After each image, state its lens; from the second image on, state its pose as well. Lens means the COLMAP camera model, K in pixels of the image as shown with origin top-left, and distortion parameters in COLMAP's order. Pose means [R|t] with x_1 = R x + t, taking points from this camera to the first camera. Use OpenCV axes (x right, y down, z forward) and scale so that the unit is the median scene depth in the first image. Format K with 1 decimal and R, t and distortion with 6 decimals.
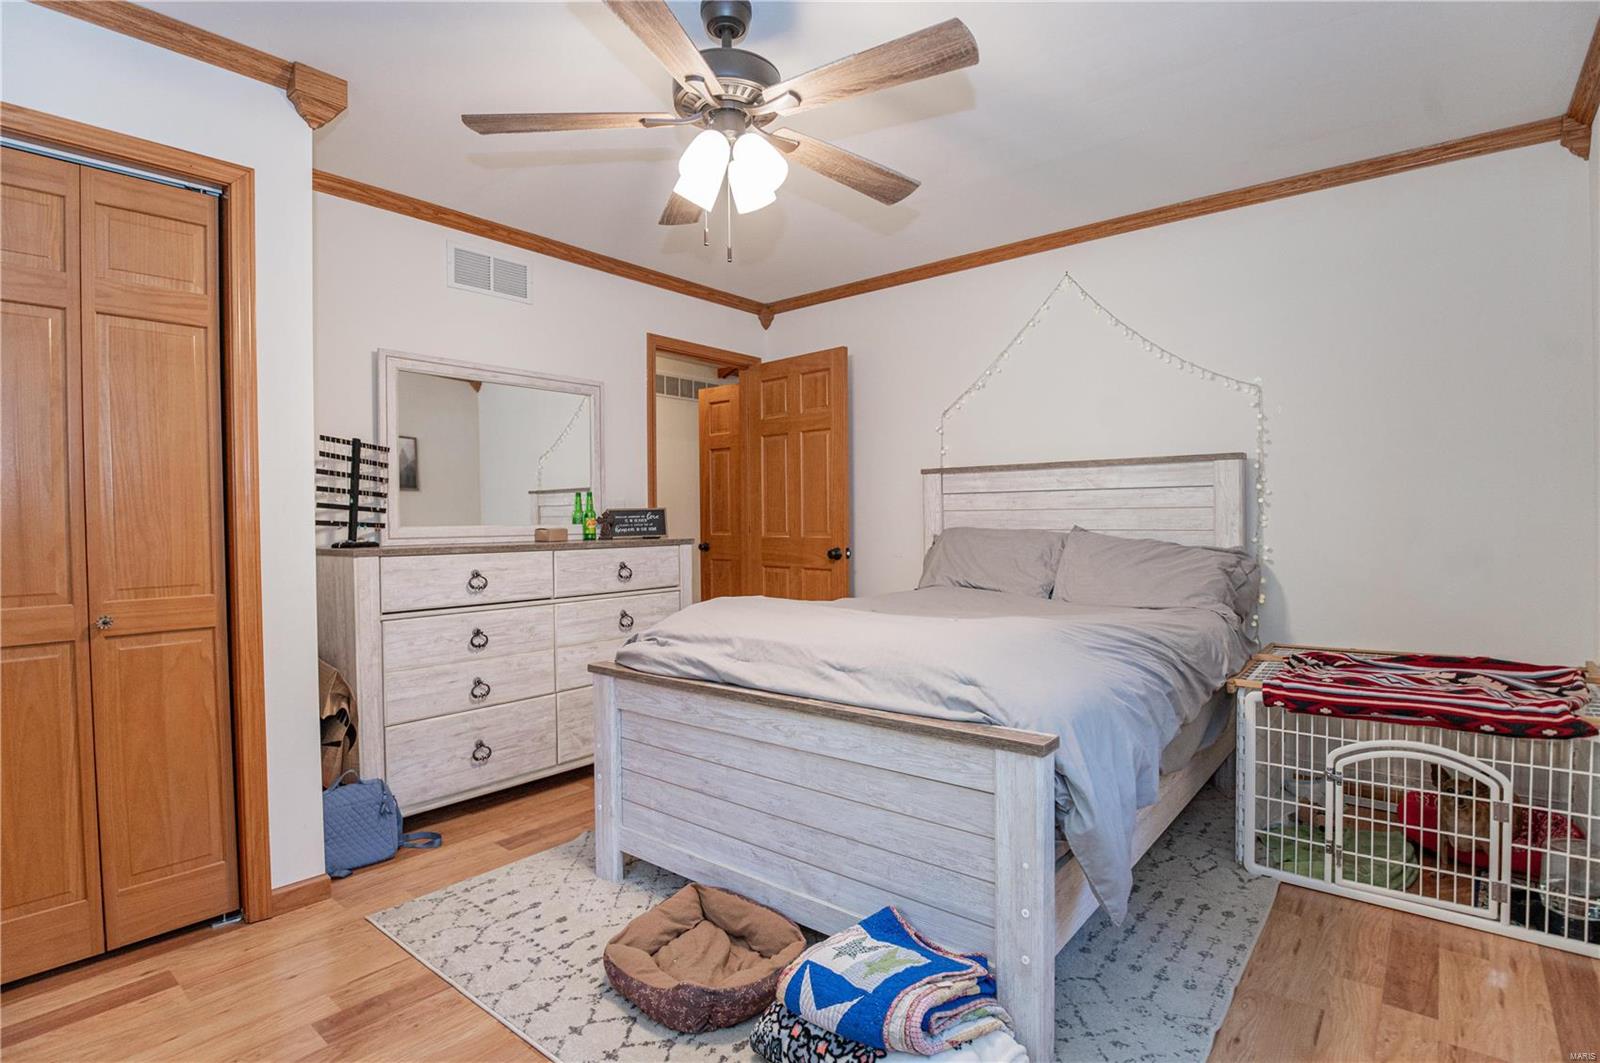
lens RADIAL K [[781.2, 0, 798.3], [0, 781.2, 528.0], [0, 0, 1]] dist [-0.025311, -0.001918]
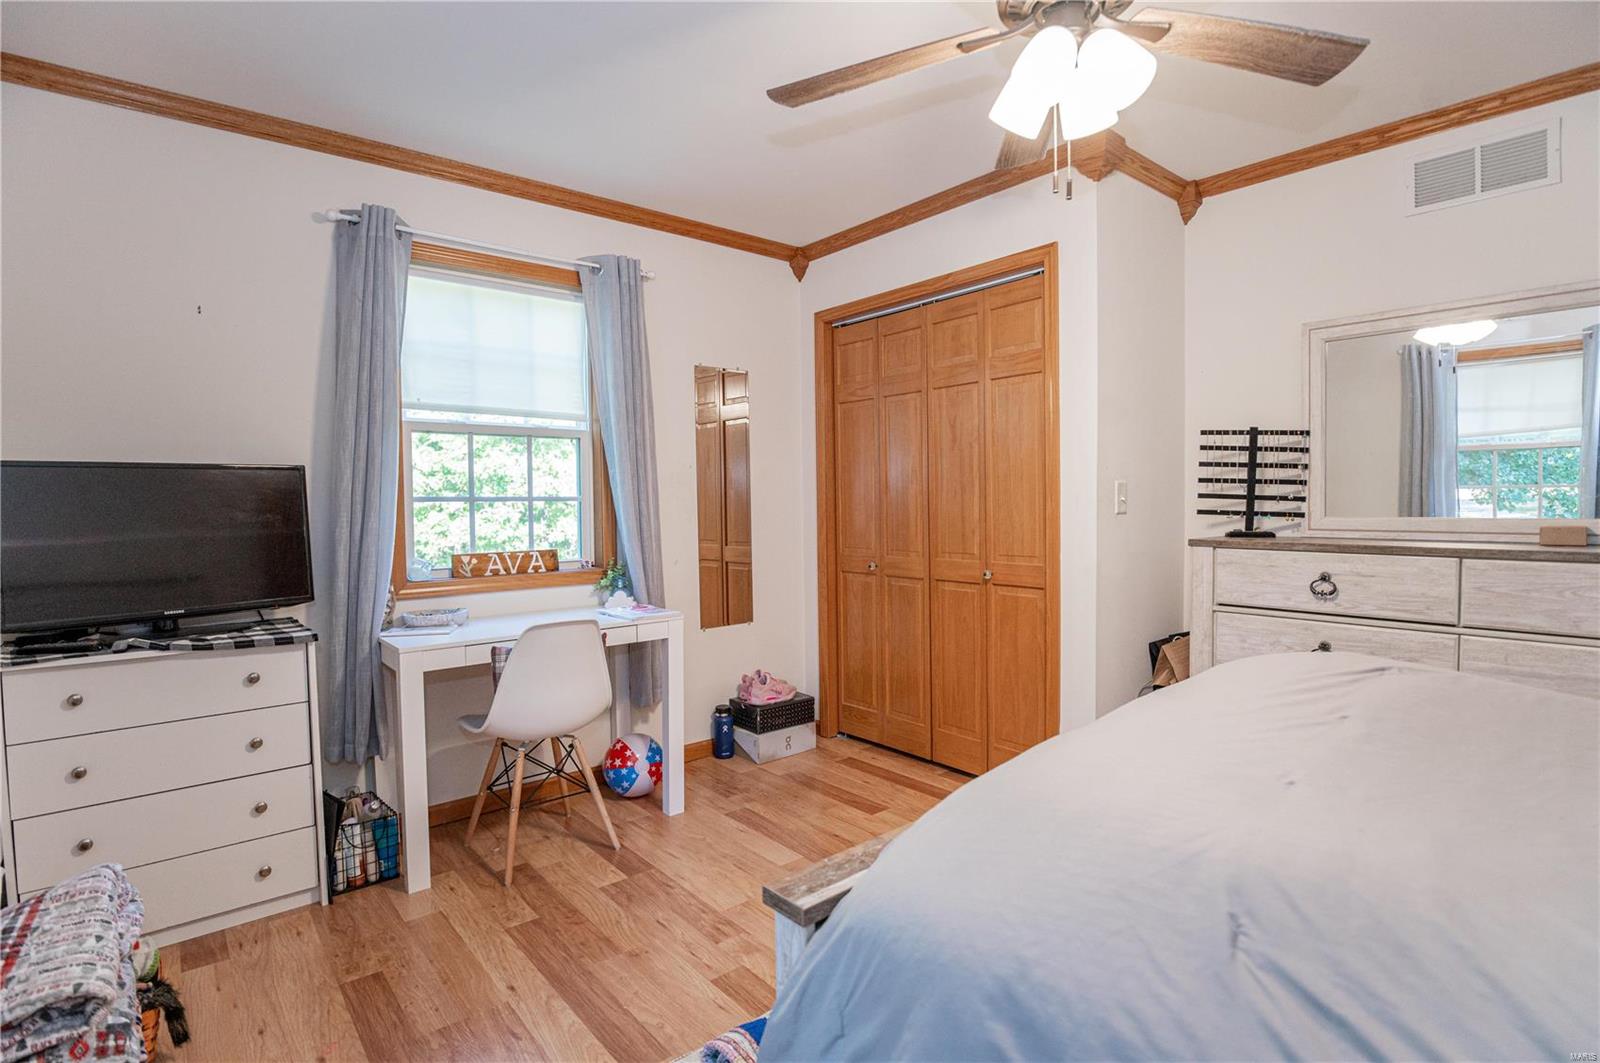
lens RADIAL K [[781.2, 0, 797.9], [0, 781.2, 527.8], [0, 0, 1]] dist [-0.025311, -0.001918]
pose [[-0.176419, 0.046776, -0.983203, 0.511898], [0.002458, 0.998888, 0.047082, -0.035056], [0.984312, 0.005890, -0.176338, 0.600932]]
